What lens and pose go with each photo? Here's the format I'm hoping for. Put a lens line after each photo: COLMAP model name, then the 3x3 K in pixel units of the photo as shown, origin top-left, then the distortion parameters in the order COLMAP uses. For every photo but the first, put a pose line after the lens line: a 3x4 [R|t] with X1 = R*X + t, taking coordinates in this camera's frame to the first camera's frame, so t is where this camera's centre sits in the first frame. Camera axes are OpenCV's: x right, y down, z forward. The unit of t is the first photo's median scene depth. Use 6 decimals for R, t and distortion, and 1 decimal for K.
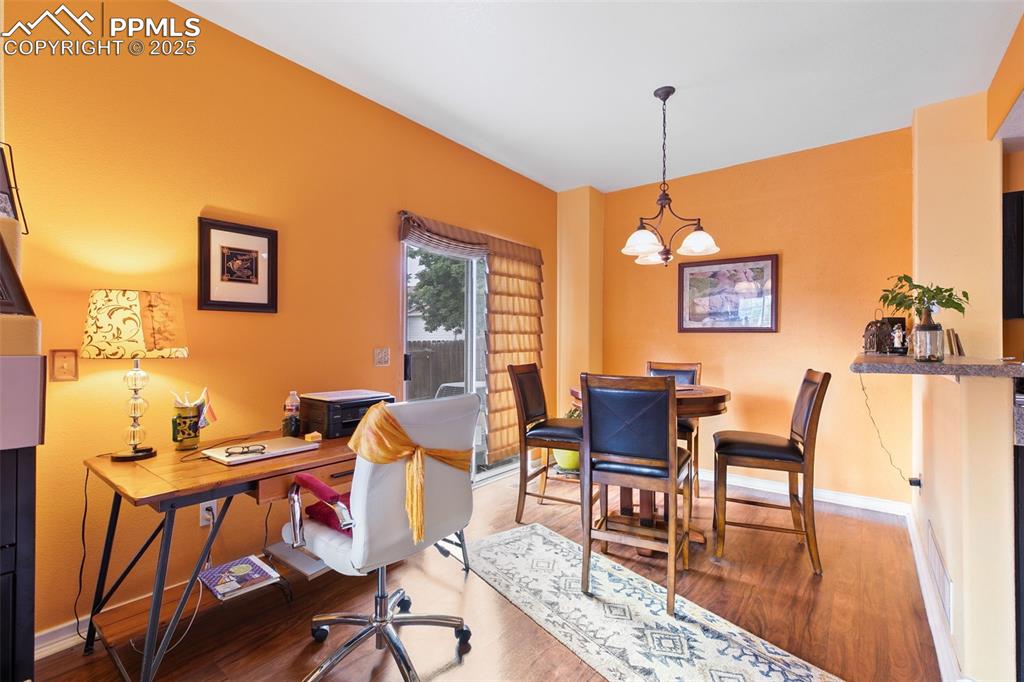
lens RADIAL K [[457.1, 0, 508.0], [0, 457.1, 342.9], [0, 0, 1]] dist [0.003746, -0.000577]
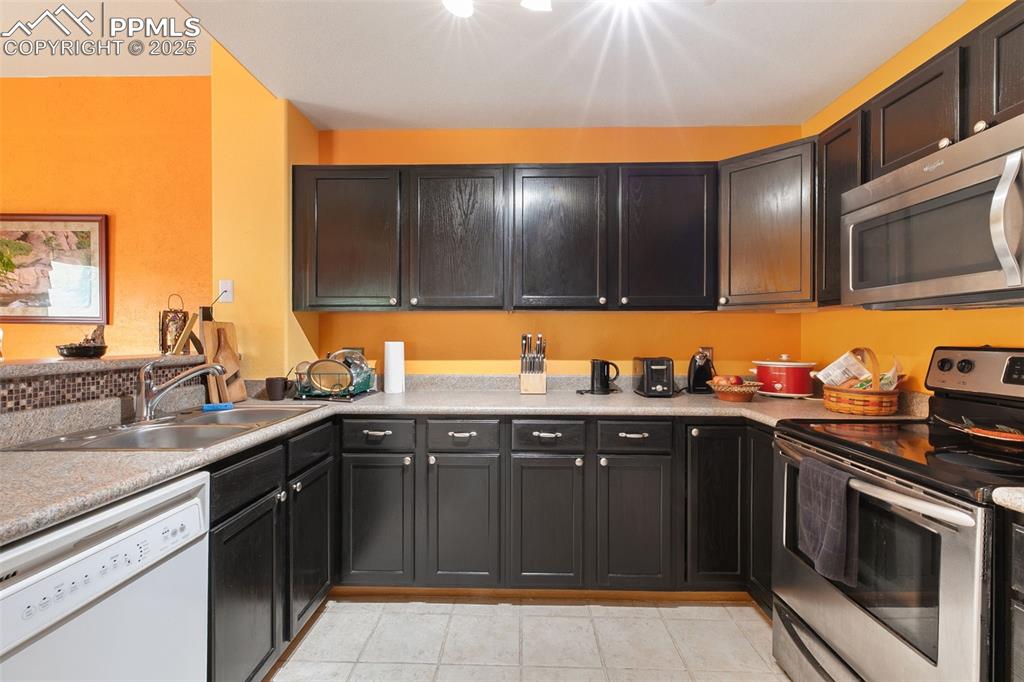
lens RADIAL K [[454.2, 0, 508.4], [0, 454.2, 338.9], [0, 0, 1]] dist [0.004022, -0.000058]
pose [[0.800868, -0.001925, 0.598838, 0.908650], [0.000431, 0.999996, 0.002639, -0.002954], [-0.598841, -0.001856, 0.800866, 0.078869]]
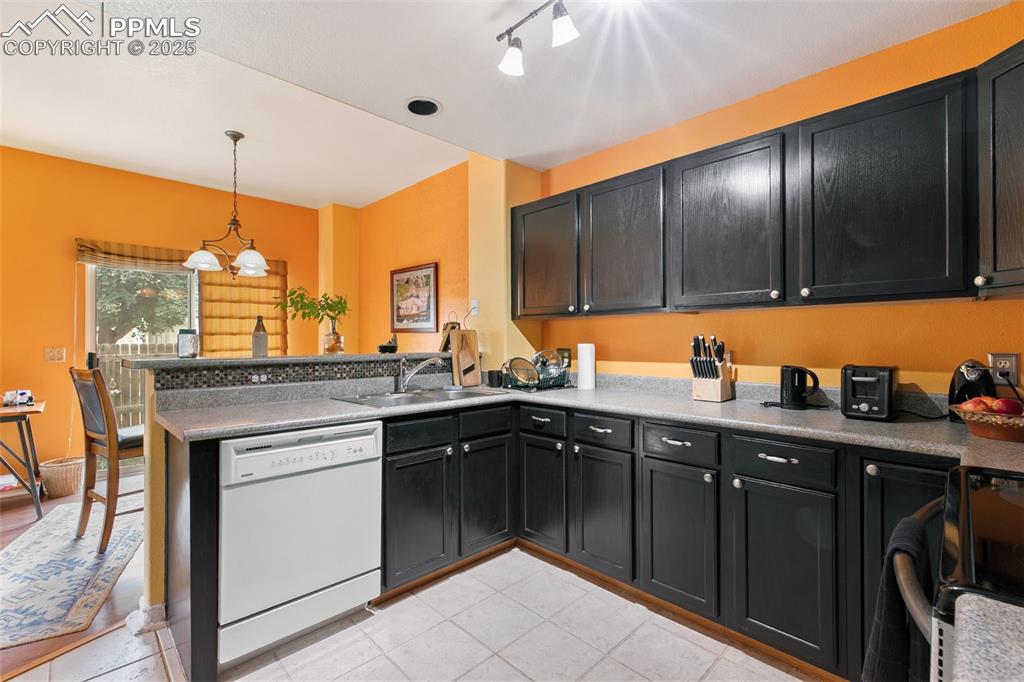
lens RADIAL K [[454.2, 0, 508.4], [0, 454.2, 338.9], [0, 0, 1]] dist [0.004022, -0.000058]
pose [[0.991441, -0.004949, -0.130460, 1.237950], [0.004378, 0.999980, -0.004667, -0.001950], [0.130481, 0.004056, 0.991443, -0.095439]]
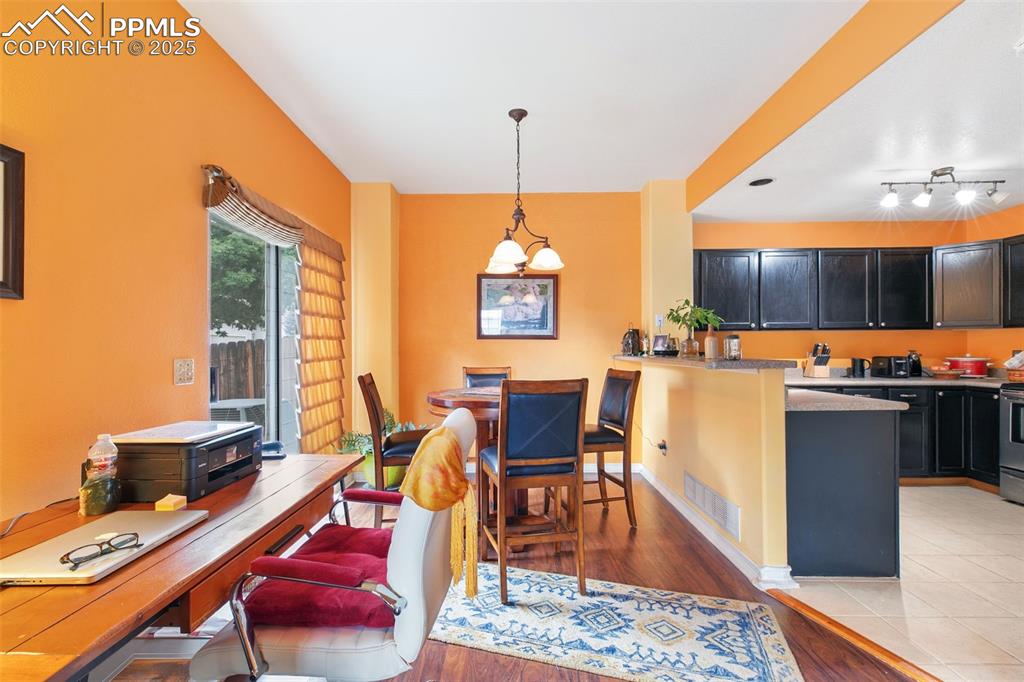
lens RADIAL K [[457.2, 0, 508.9], [0, 457.2, 349.0], [0, 0, 1]] dist [0.004077, 0.000047]
pose [[0.792846, -0.006761, 0.609385, -0.336330], [0.007205, 0.999973, 0.001721, -0.001337], [-0.609380, 0.003026, 0.792873, 0.172179]]
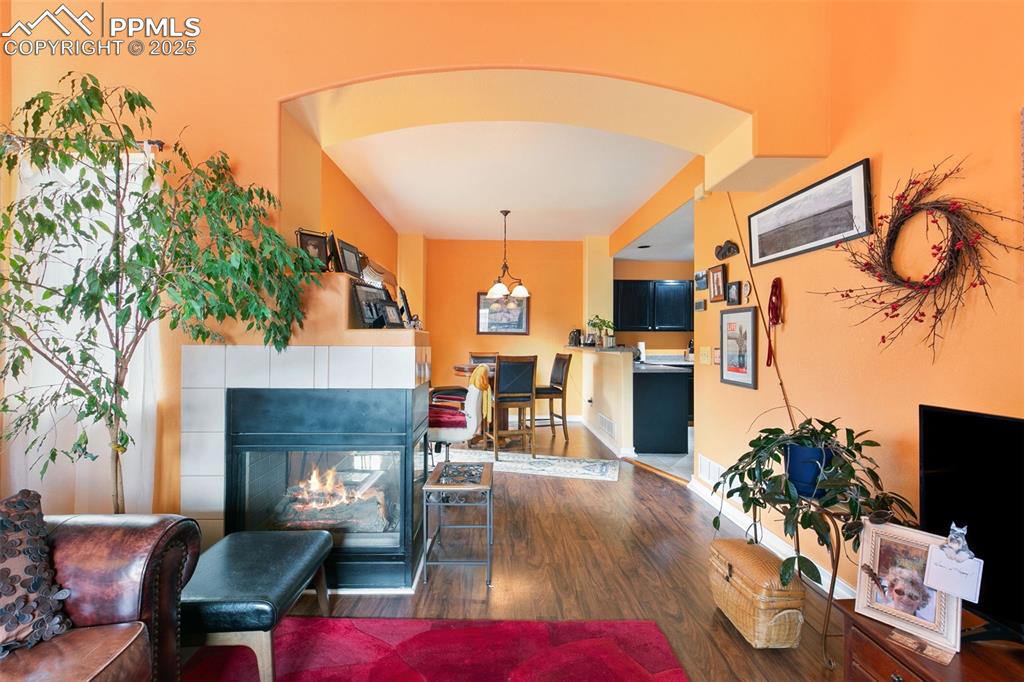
lens RADIAL K [[454.2, 0, 508.4], [0, 454.2, 338.9], [0, 0, 1]] dist [0.004022, -0.000058]
pose [[0.770277, 0.003441, 0.637701, -0.894708], [-0.002399, 0.999994, -0.002497, -0.004478], [-0.637705, 0.000393, 0.770280, -0.505200]]
